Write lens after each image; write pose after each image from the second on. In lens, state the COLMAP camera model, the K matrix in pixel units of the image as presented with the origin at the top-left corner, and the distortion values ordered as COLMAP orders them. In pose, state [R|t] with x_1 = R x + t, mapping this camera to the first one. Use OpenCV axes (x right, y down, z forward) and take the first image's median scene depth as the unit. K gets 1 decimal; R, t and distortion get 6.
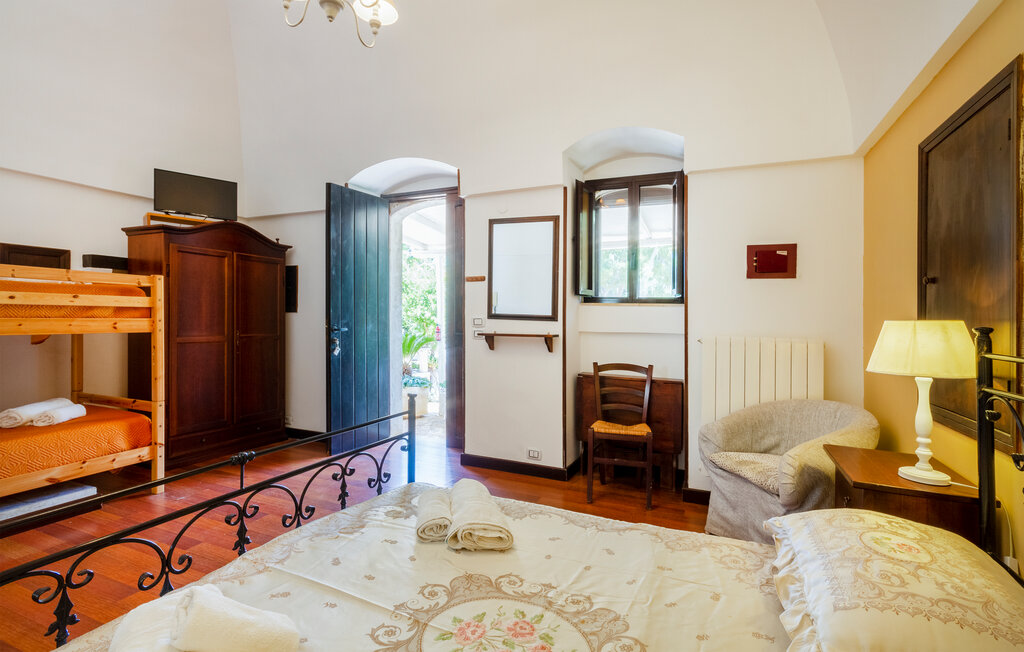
lens RADIAL K [[667.4, 0, 434.1], [0, 667.4, 323.0], [0, 0, 1]] dist [-0.003362, -0.002128]
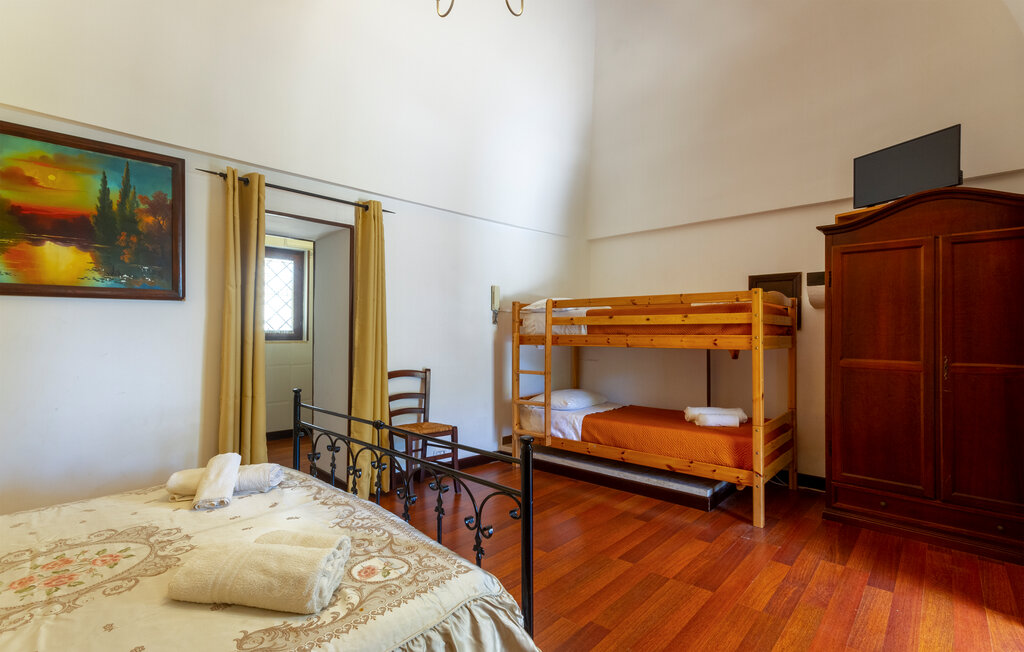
lens RADIAL K [[471.9, 0, 526.8], [0, 471.9, 322.3], [0, 0, 1]] dist [-0.001632, -0.001526]
pose [[-0.291141, -0.043908, -0.955672, 0.337569], [-0.028205, 0.998906, -0.037301, 0.009738], [0.956264, 0.016095, -0.292061, 0.974680]]
